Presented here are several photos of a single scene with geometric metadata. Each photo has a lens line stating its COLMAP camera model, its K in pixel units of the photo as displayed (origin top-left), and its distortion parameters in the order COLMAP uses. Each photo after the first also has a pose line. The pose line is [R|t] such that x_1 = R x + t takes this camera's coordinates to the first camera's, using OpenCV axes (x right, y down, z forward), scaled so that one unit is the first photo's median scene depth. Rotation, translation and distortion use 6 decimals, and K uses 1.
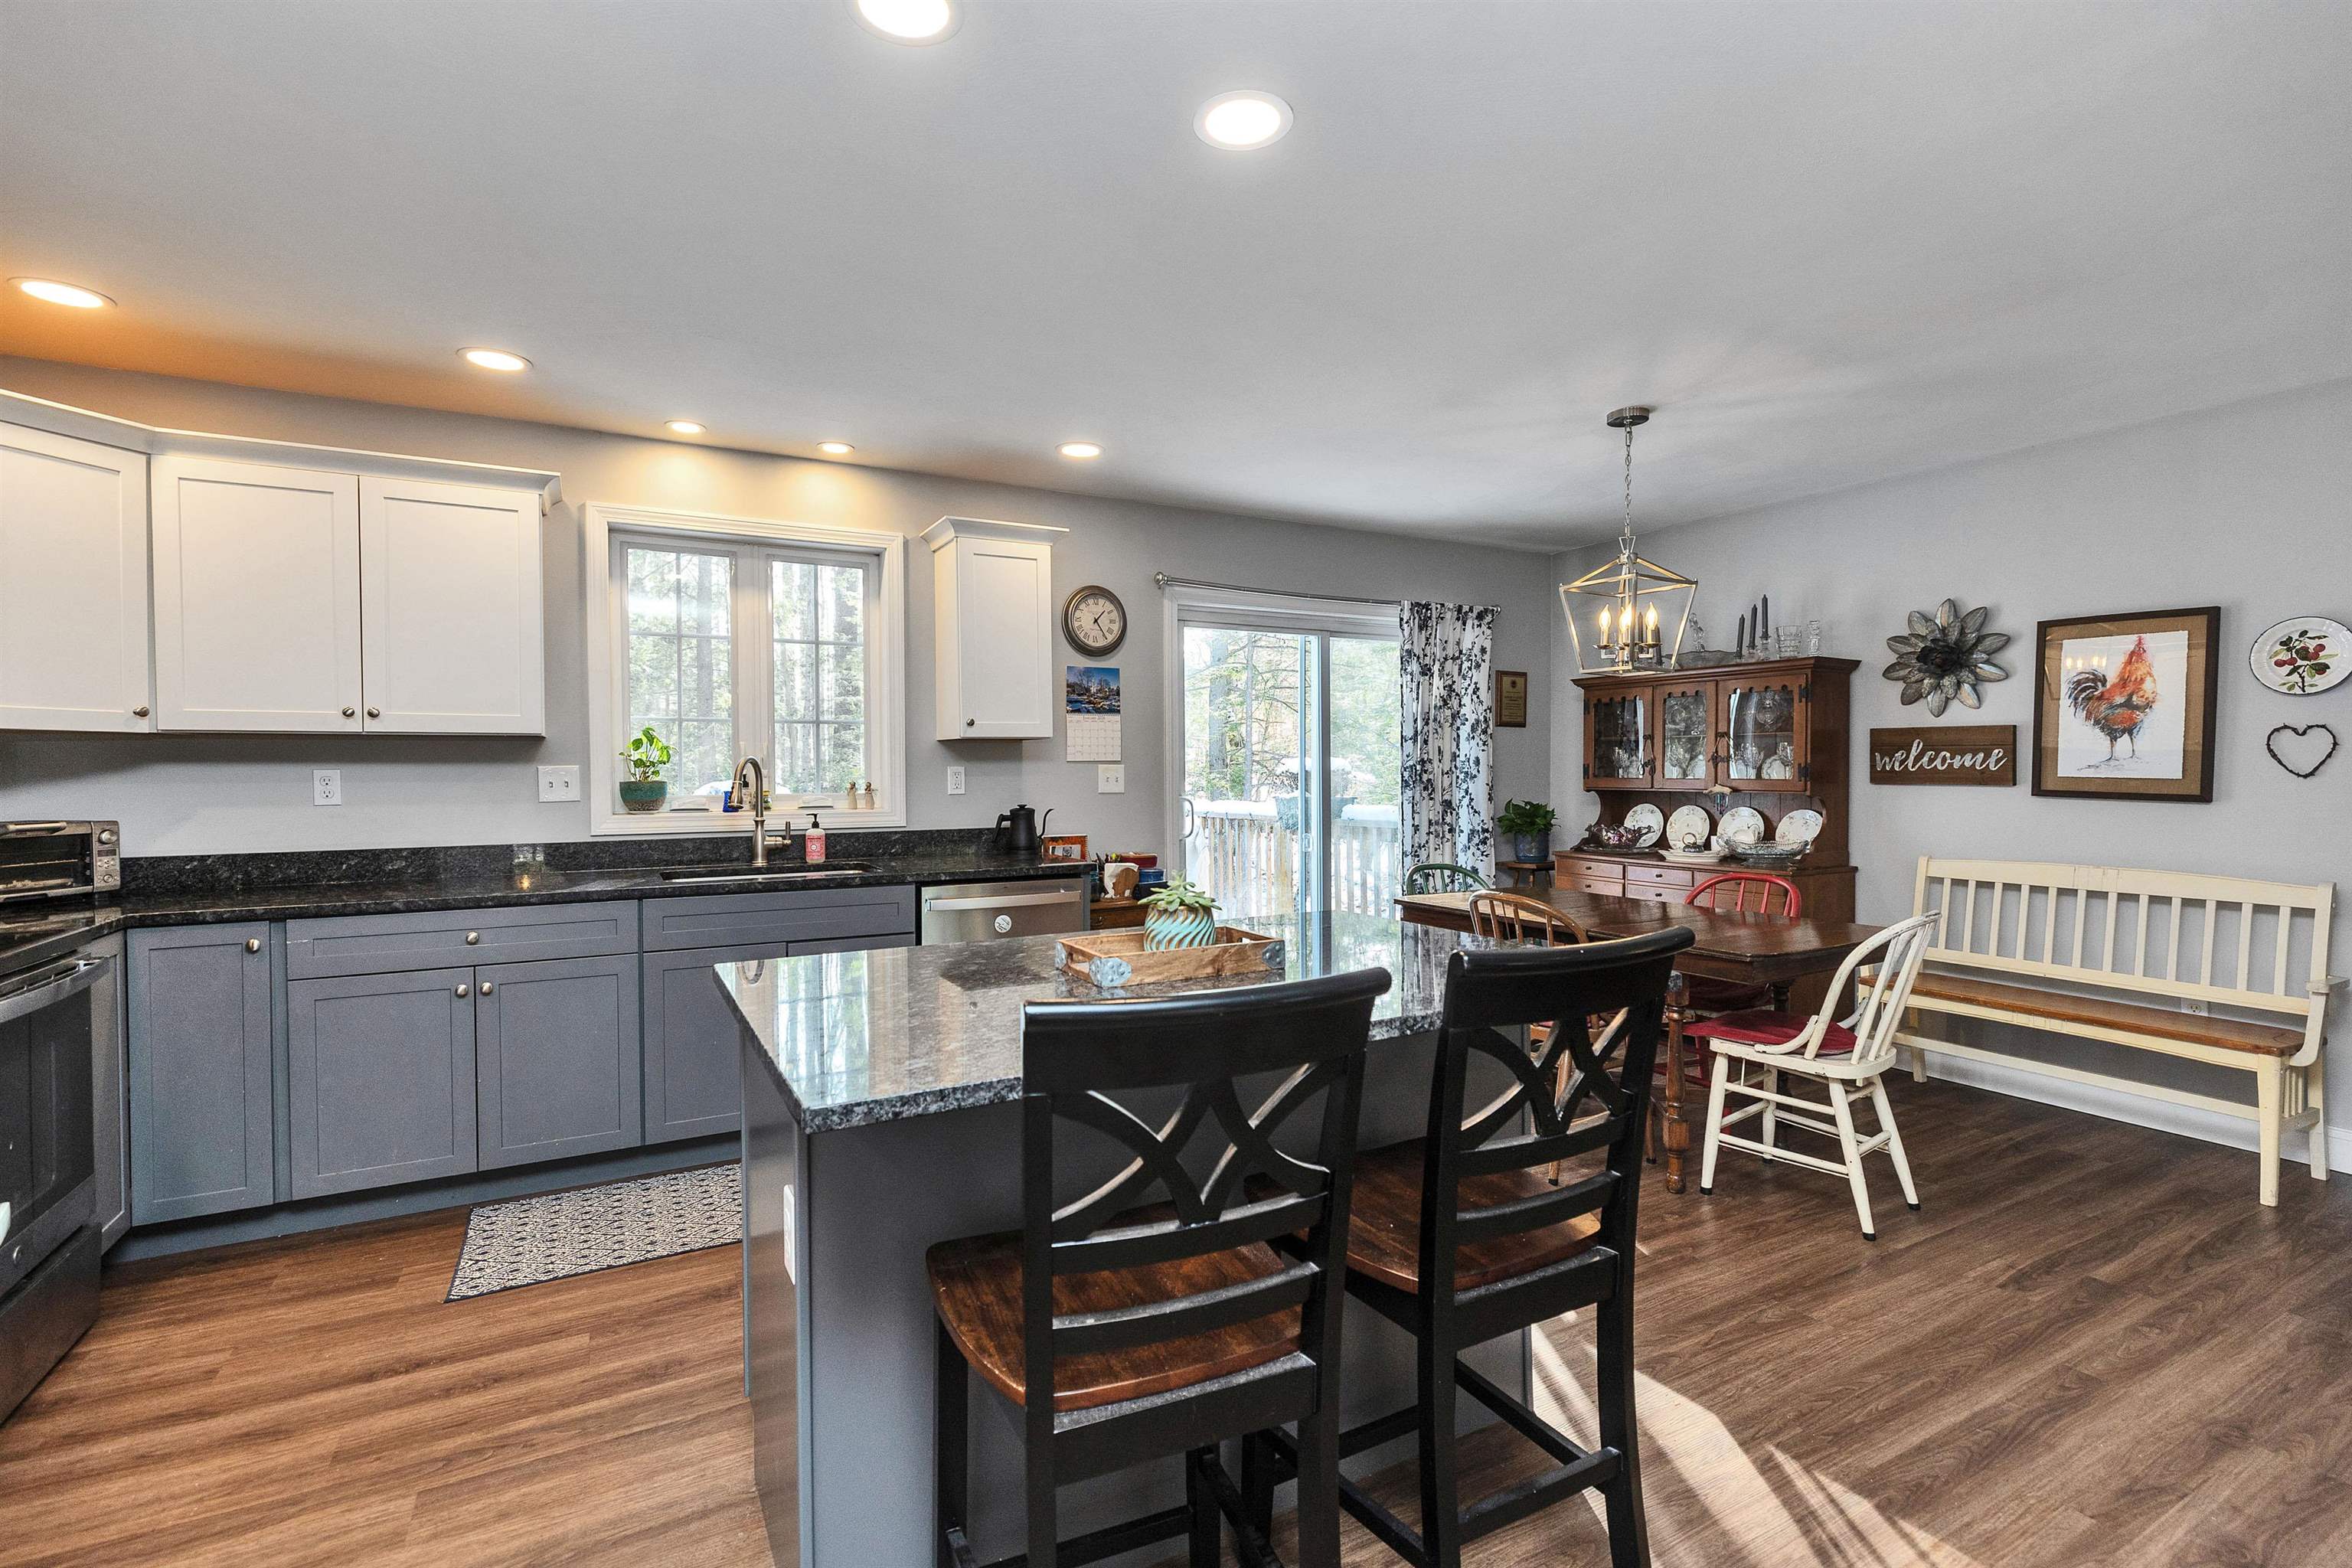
lens RADIAL K [[1064.2, 0, 1181.5], [0, 1064.2, 784.3], [0, 0, 1]] dist [0.010375, -0.001895]
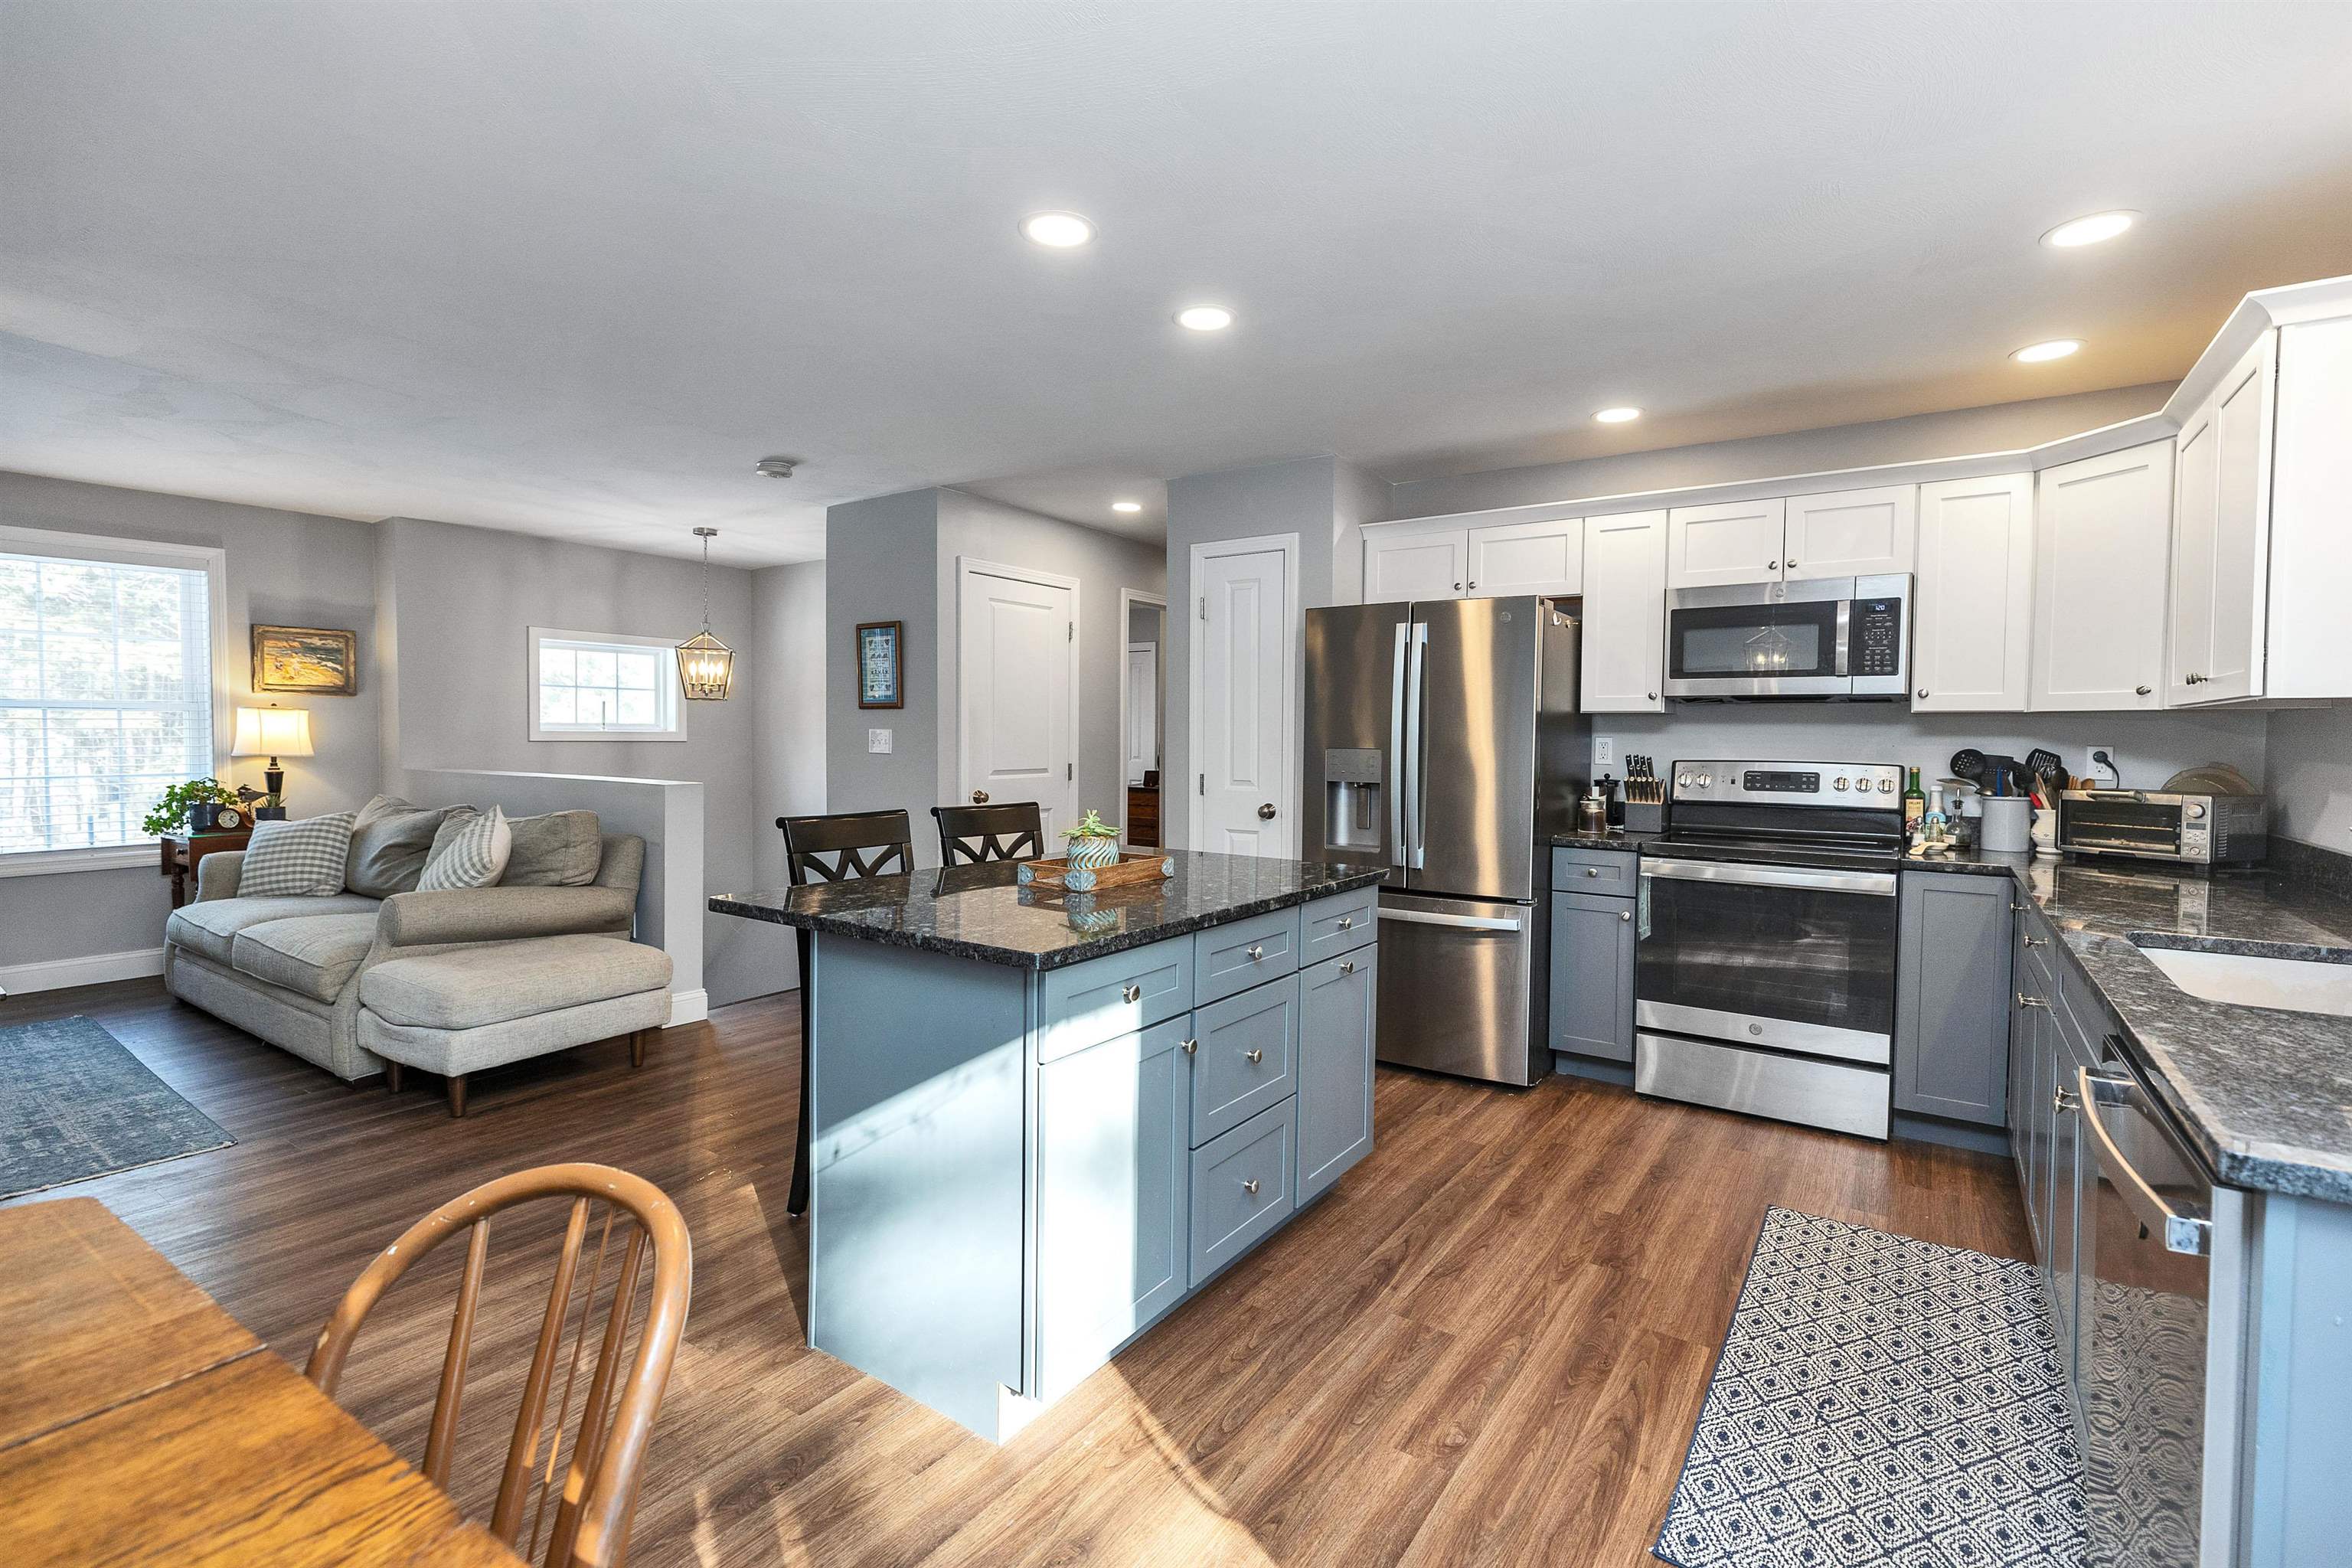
lens RADIAL K [[1064.2, 0, 1205.6], [0, 1064.2, 765.9], [0, 0, 1]] dist [0.010375, -0.001895]
pose [[-0.894724, 0.007022, -0.446564, 0.236515], [-0.016367, 0.998689, 0.048495, -0.021774], [0.446320, 0.050698, -0.893436, 1.129814]]
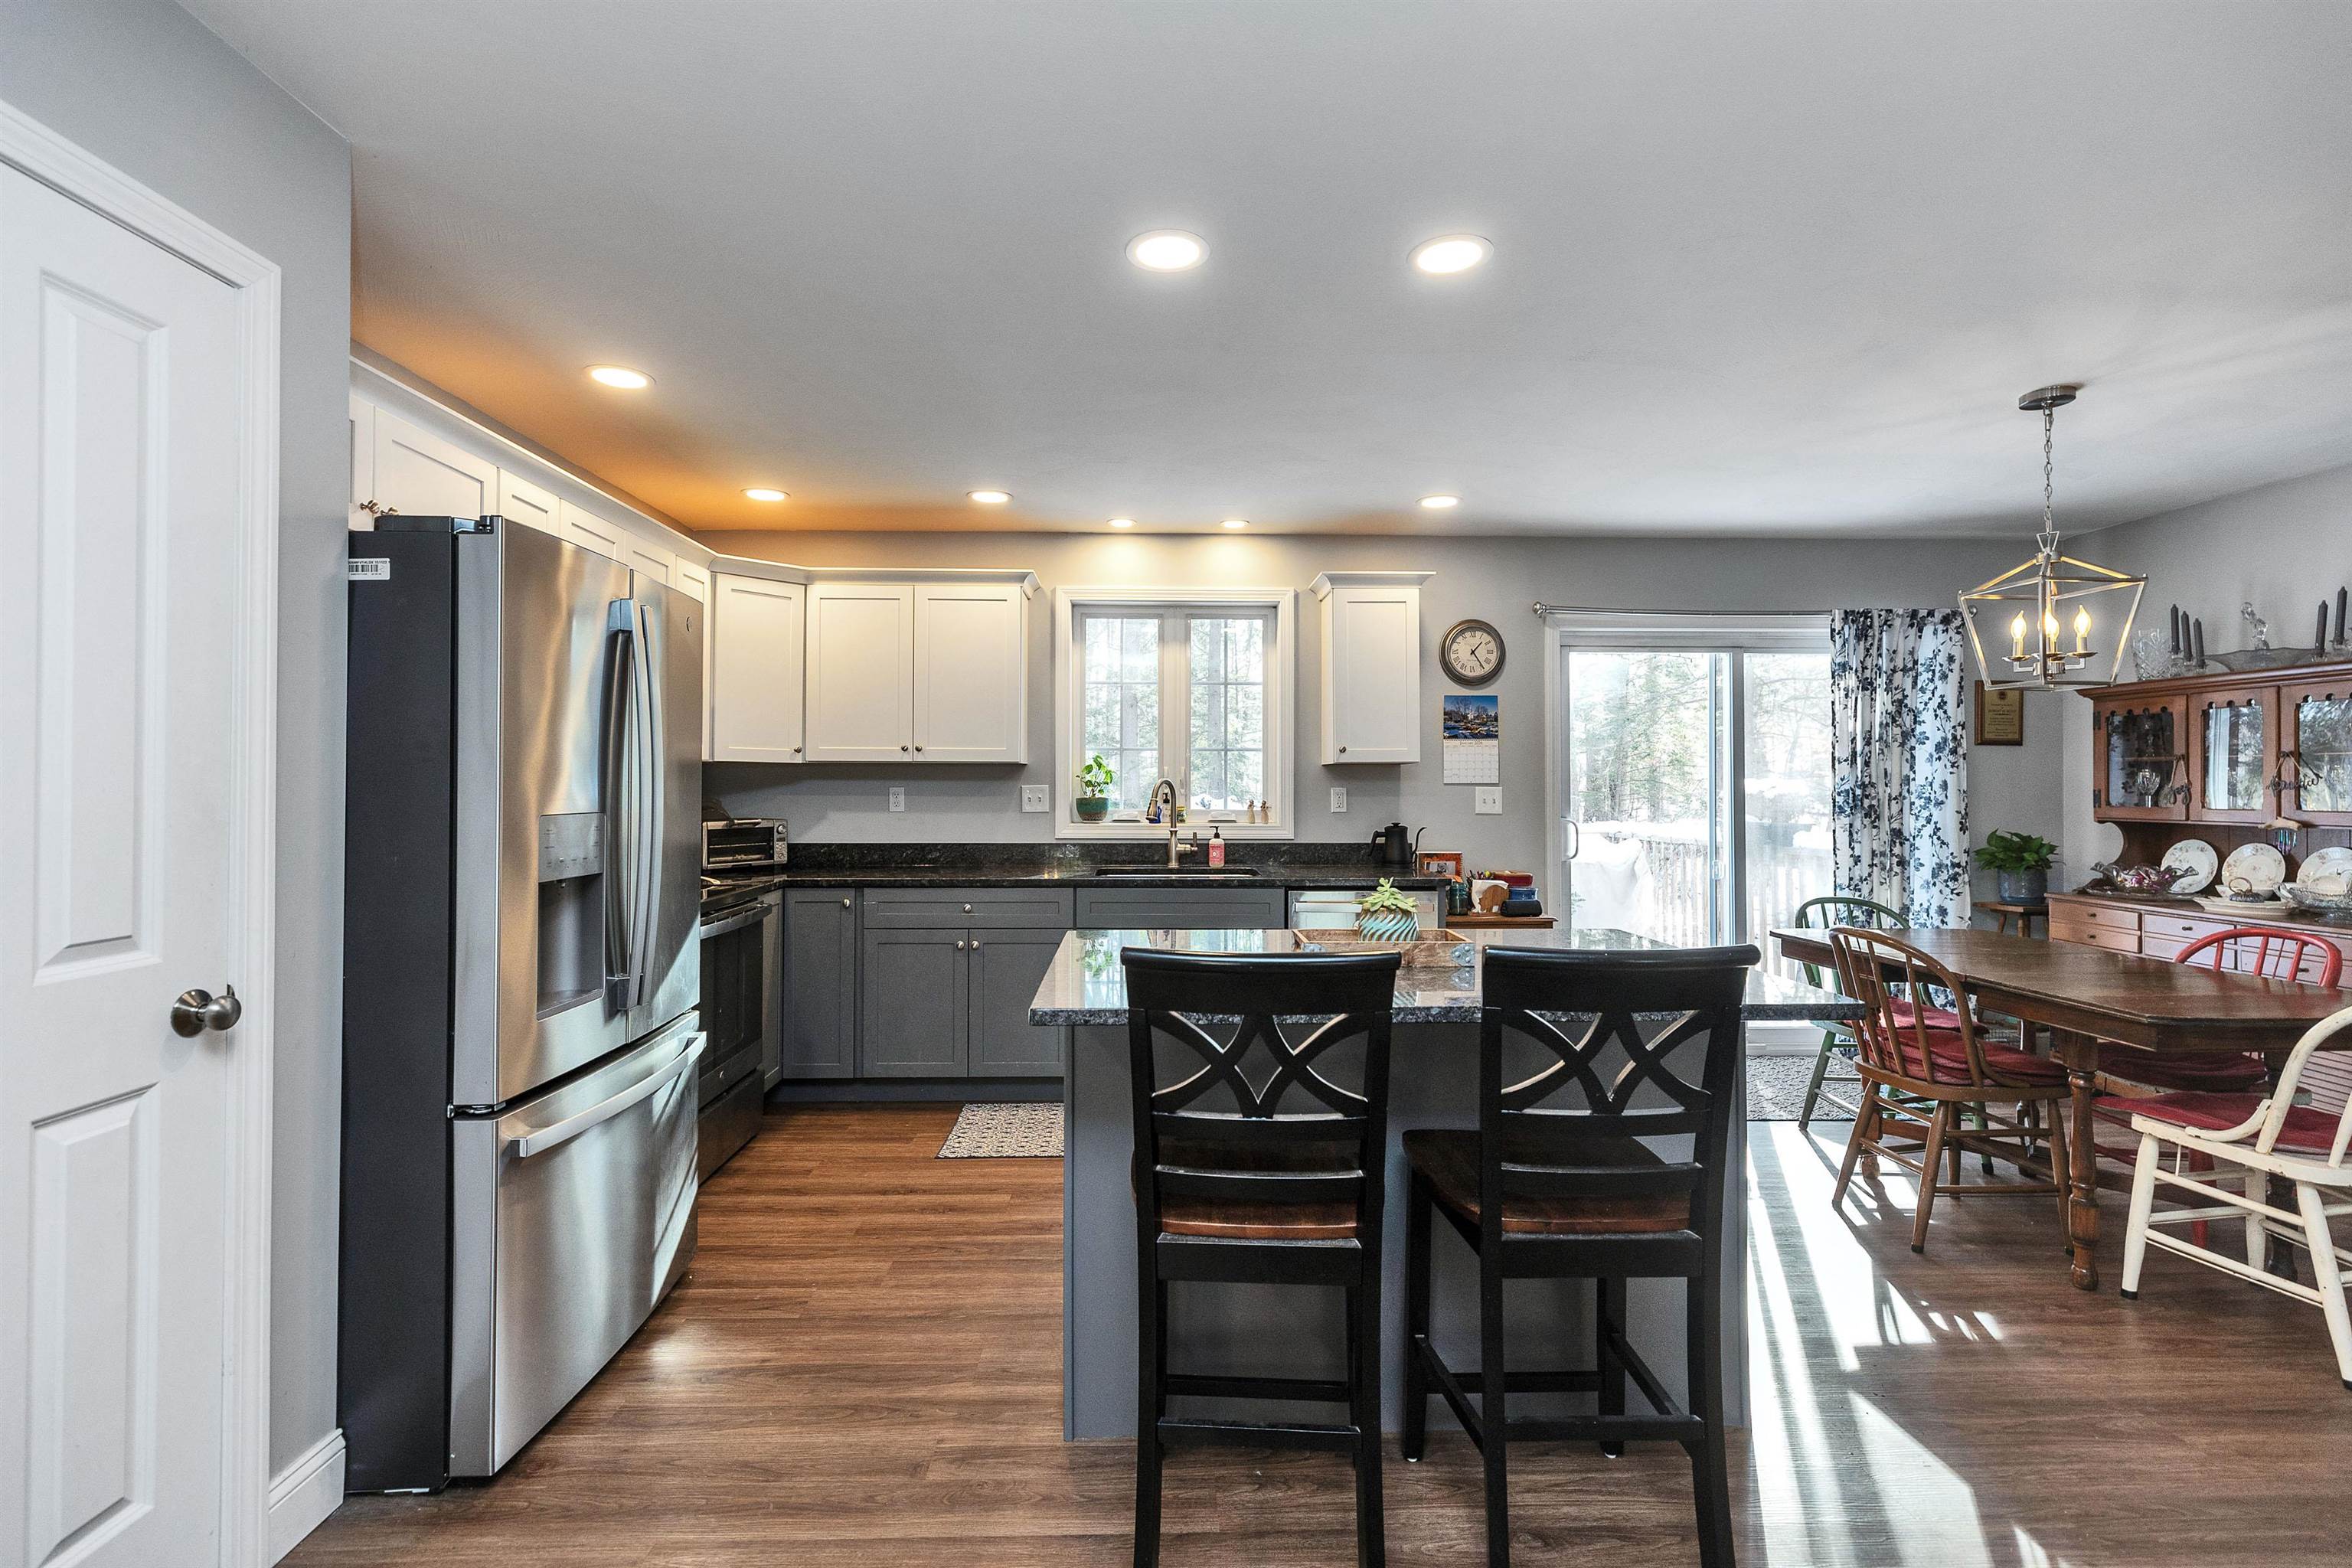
lens RADIAL K [[1064.2, 0, 1182.7], [0, 1064.2, 771.9], [0, 0, 1]] dist [0.010375, -0.001895]
pose [[0.892414, 0.000838, -0.451216, 0.167706], [-0.013644, 0.999591, -0.025127, -0.003126], [0.451011, 0.028580, 0.892061, -0.094522]]
